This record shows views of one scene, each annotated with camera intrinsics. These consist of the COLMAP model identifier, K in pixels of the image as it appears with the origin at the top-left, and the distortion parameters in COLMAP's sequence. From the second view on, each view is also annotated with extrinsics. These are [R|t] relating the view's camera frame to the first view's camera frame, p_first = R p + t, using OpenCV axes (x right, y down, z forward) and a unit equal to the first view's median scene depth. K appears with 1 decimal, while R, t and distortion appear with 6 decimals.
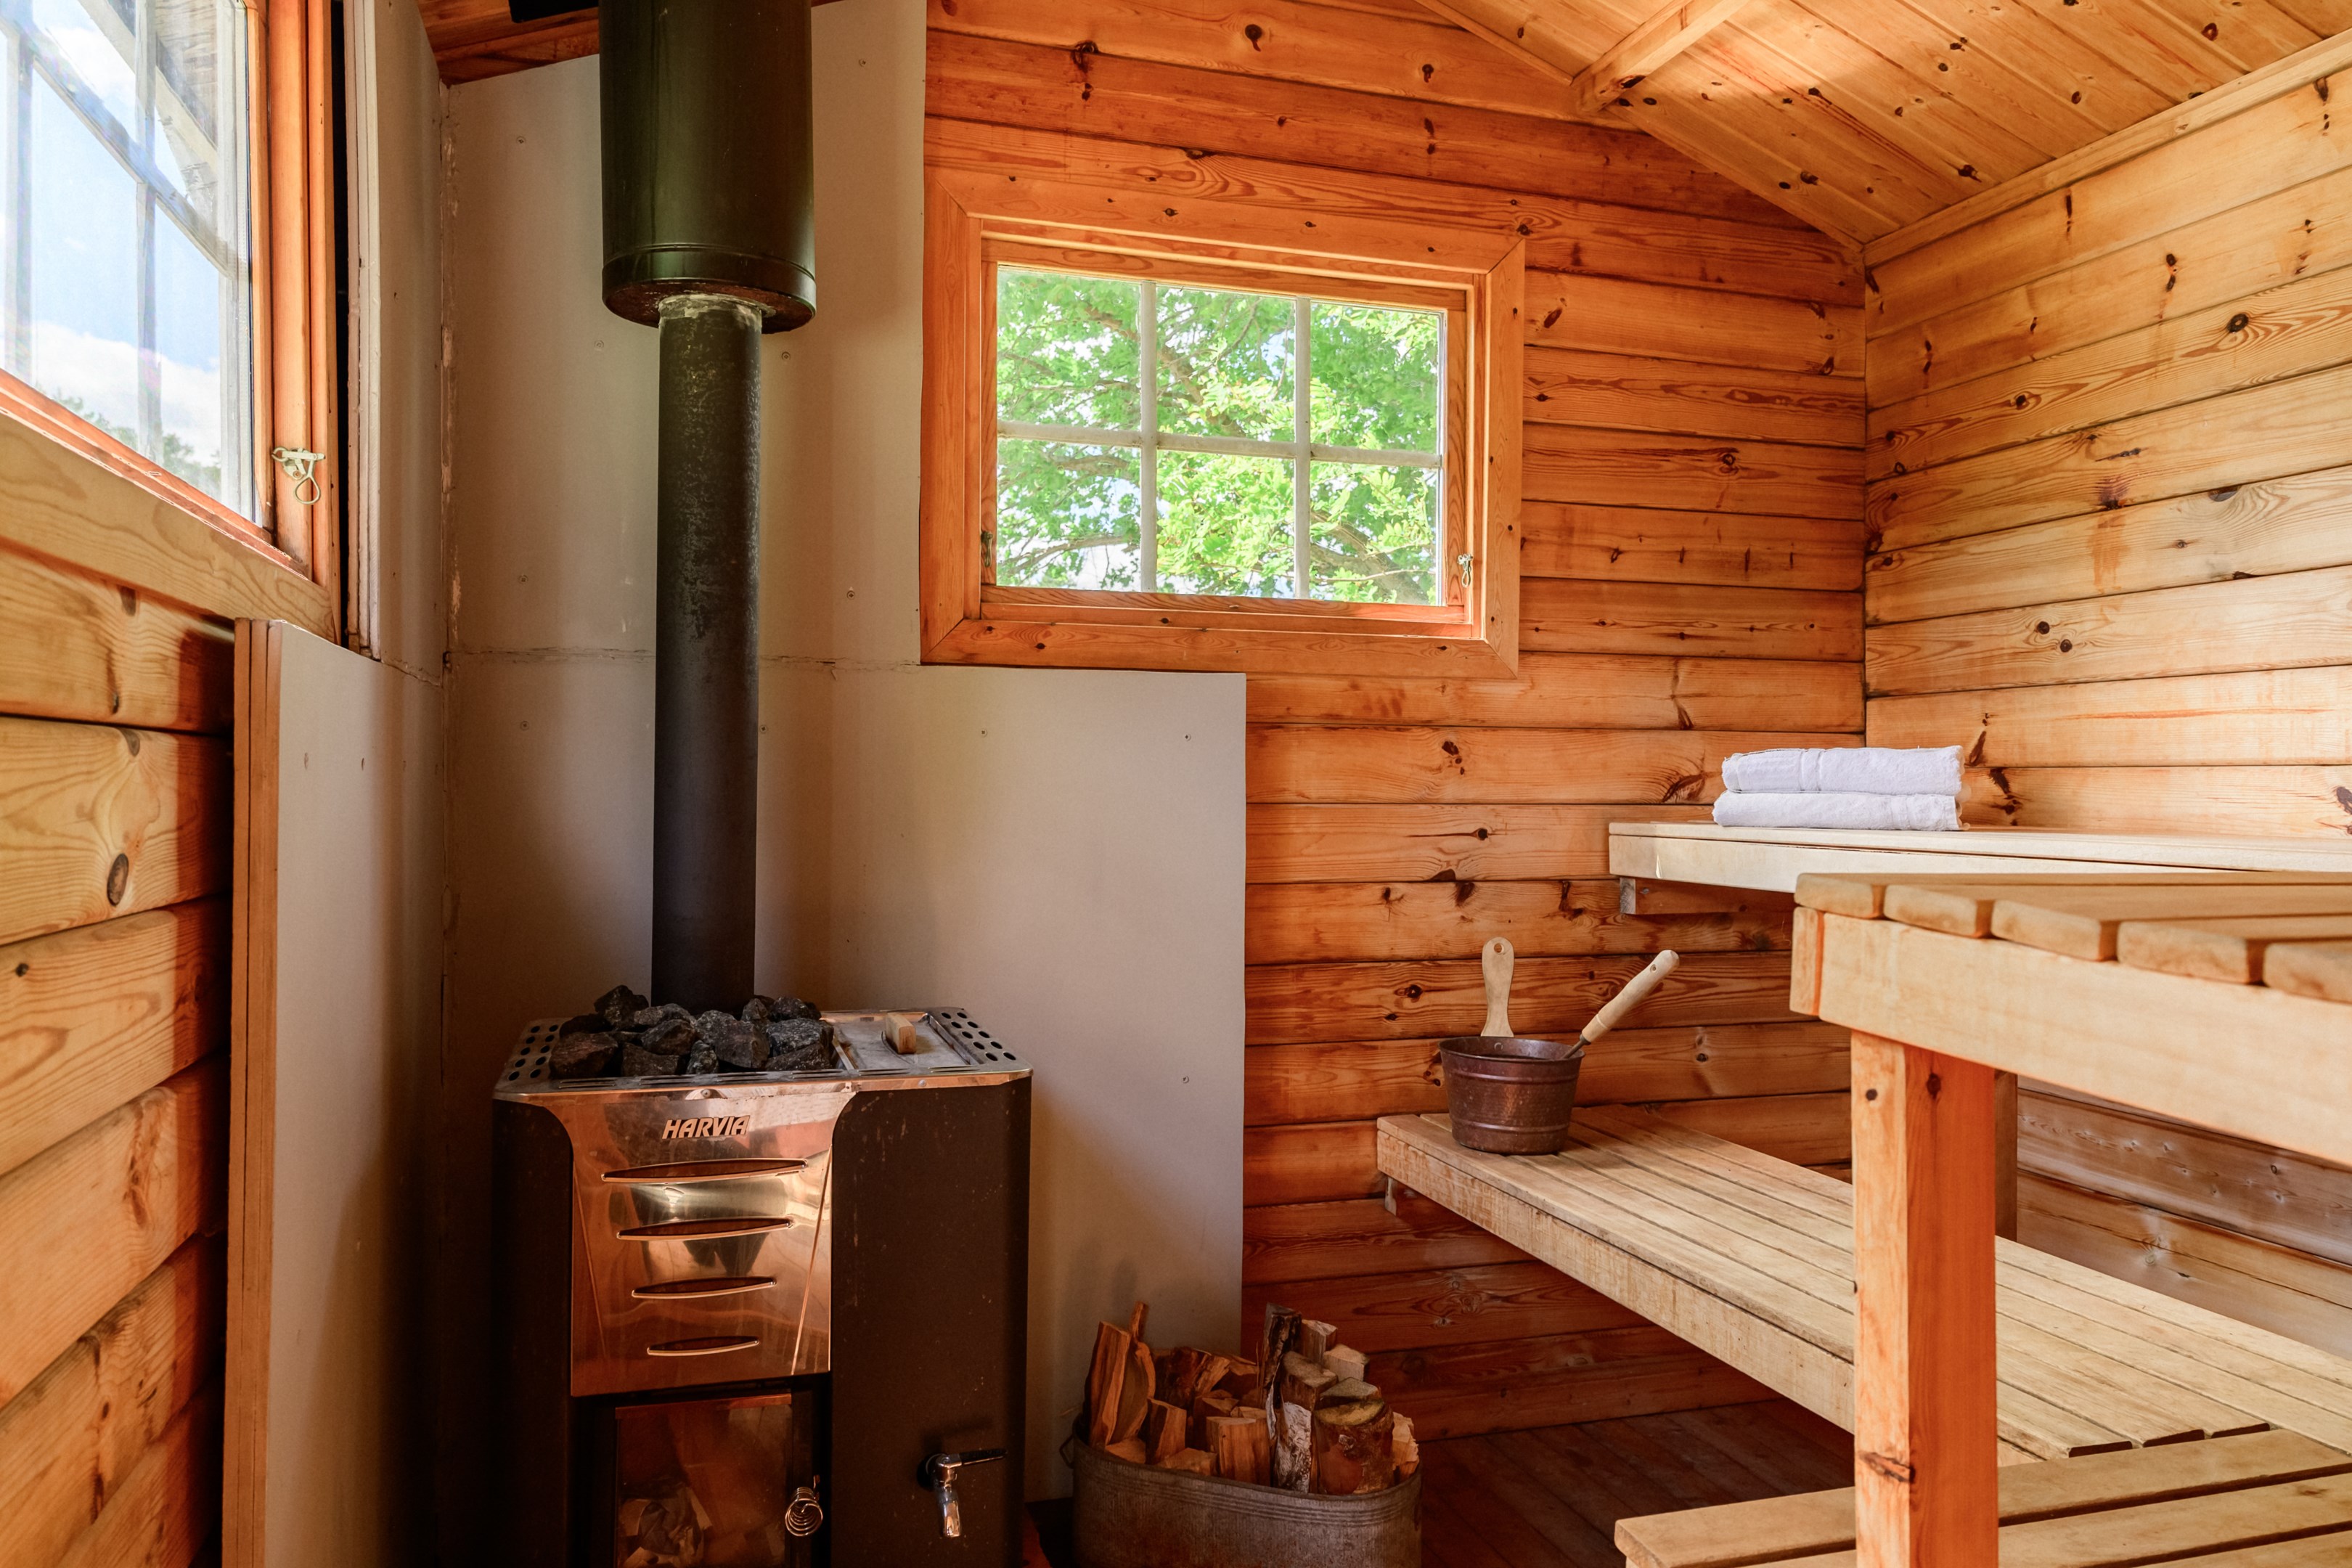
lens RADIAL K [[1633.1, 0, 1176.0], [0, 1633.1, 784.0], [0, 0, 1]] dist [0.003882, -0.001826]
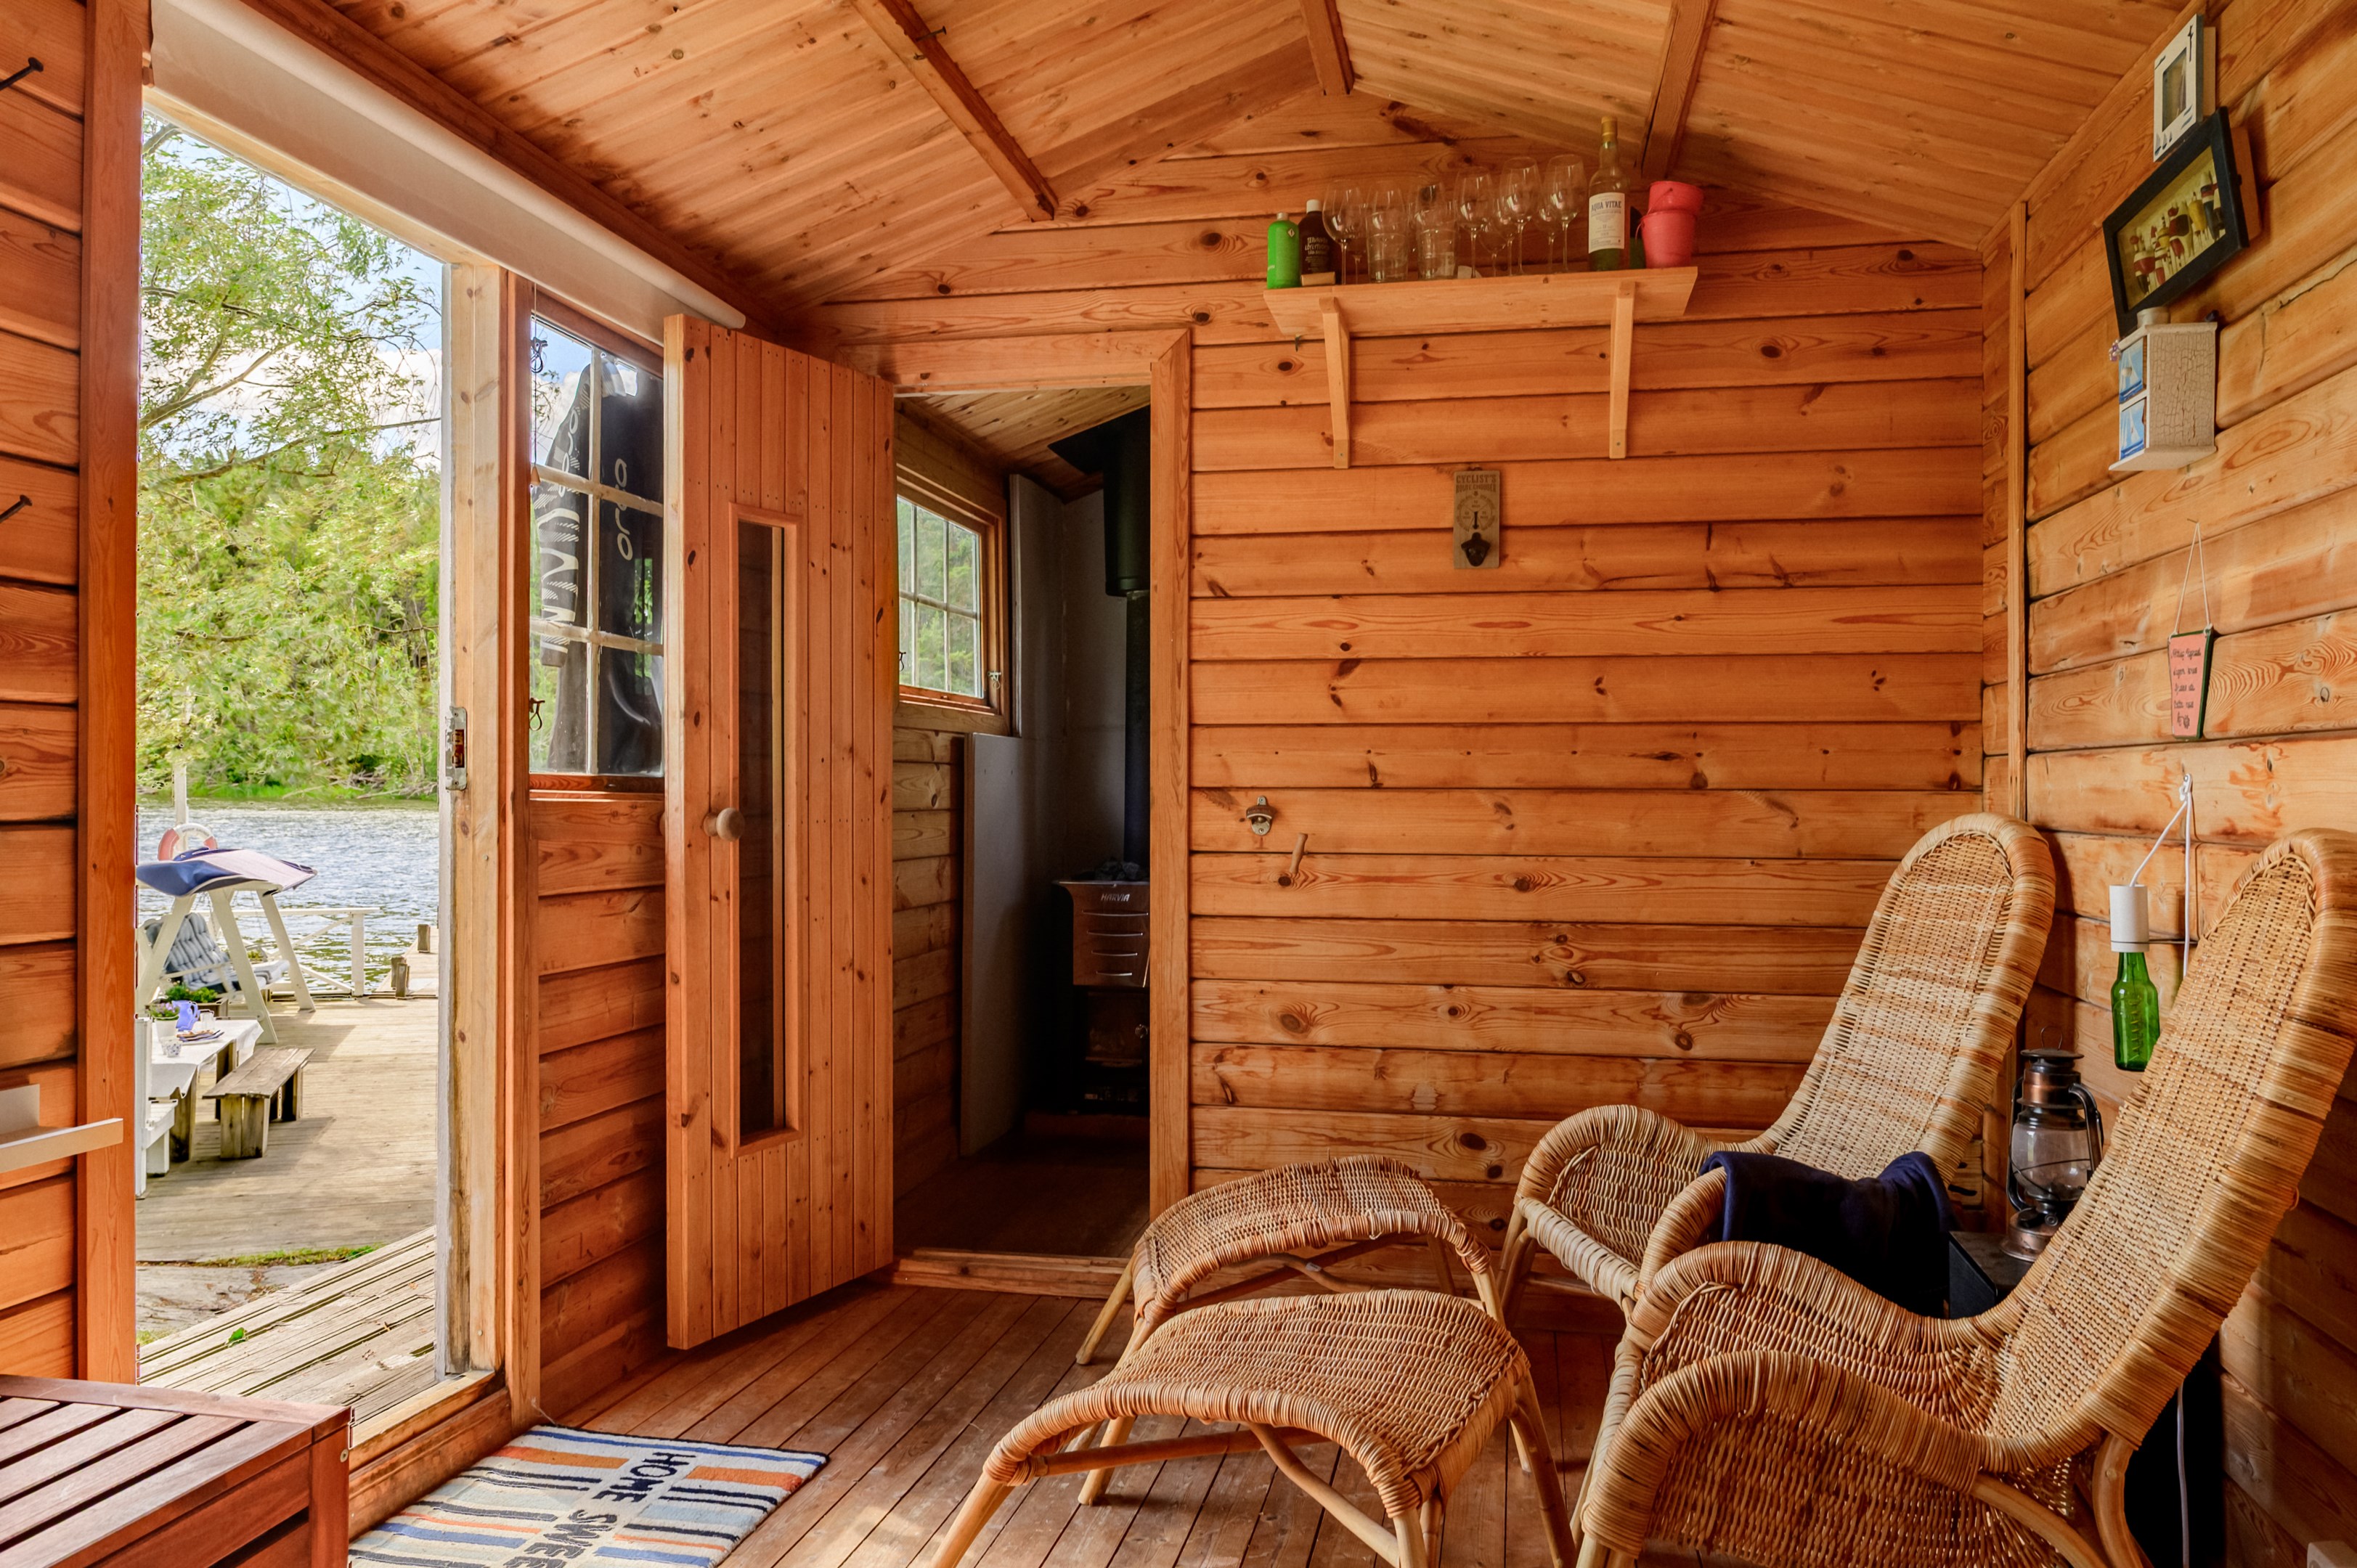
lens RADIAL K [[1676.0, 0, 1178.5], [0, 1676.0, 784.0], [0, 0, 1]] dist [-0.004448, -0.000943]
pose [[0.878621, -0.005206, -0.477492, 1.576702], [0.002915, 0.999980, -0.005540, 0.035185], [0.477512, 0.003476, 0.878619, -1.995895]]
